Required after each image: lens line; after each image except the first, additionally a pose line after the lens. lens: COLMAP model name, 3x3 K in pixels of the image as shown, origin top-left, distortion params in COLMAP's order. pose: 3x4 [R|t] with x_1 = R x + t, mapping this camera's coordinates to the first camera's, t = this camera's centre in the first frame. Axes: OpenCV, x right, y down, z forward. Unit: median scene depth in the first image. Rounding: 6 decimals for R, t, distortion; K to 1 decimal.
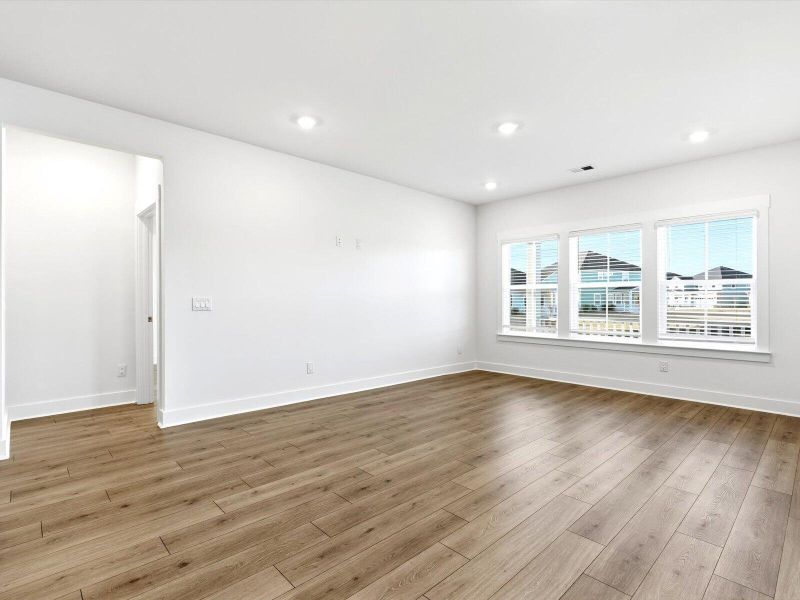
lens RADIAL K [[410.3, 0, 398.3], [0, 410.3, 299.7], [0, 0, 1]] dist [-0.003118, 0.001382]
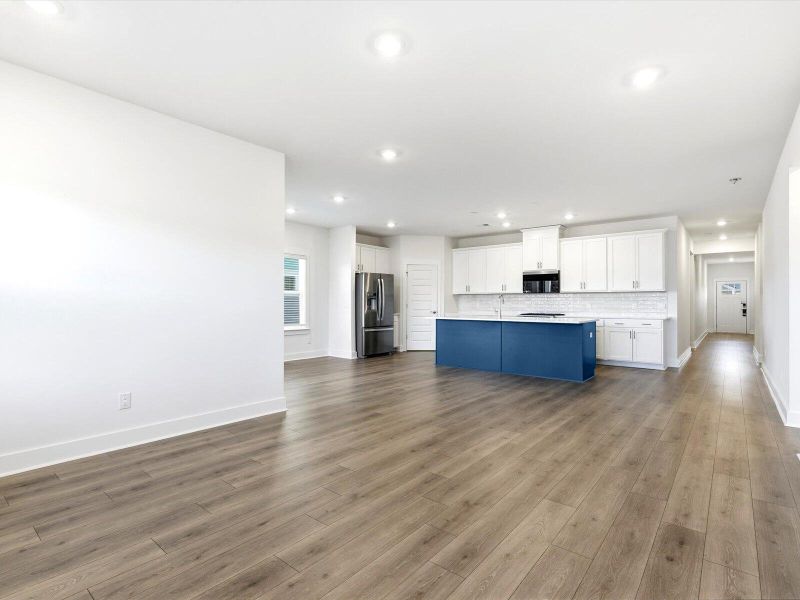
lens RADIAL K [[403.2, 0, 401.9], [0, 403.2, 302.4], [0, 0, 1]] dist [-0.001522, 0.001427]
pose [[-0.991302, -0.004656, -0.131528, 0.285336], [-0.004226, 0.999985, -0.003548, 0.003695], [0.131542, -0.002961, -0.991306, 1.420927]]
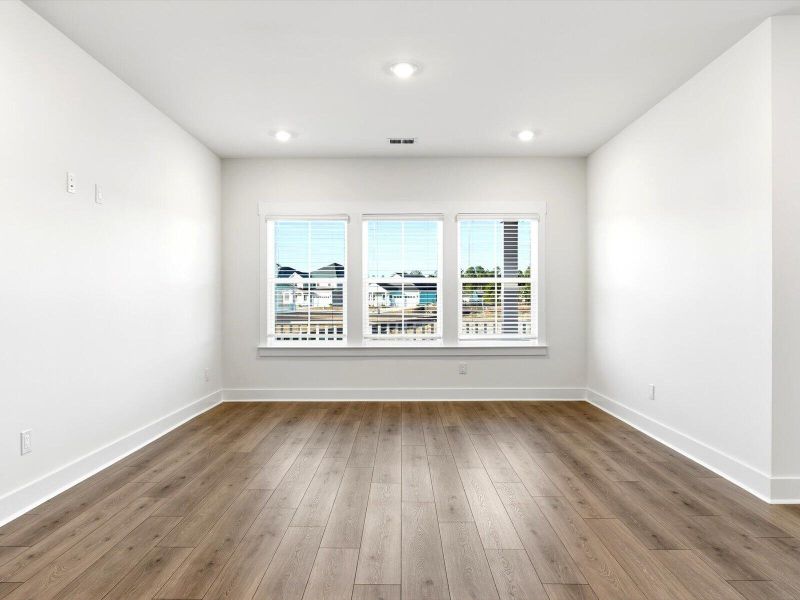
lens RADIAL K [[543.3, 0, 401.1], [0, 543.3, 301.5], [0, 0, 1]] dist [0.007639, -0.004159]
pose [[0.686232, -0.005275, 0.727363, -0.400134], [0.001835, 0.999983, 0.005521, 0.001181], [-0.727380, -0.002454, 0.686231, 0.270505]]
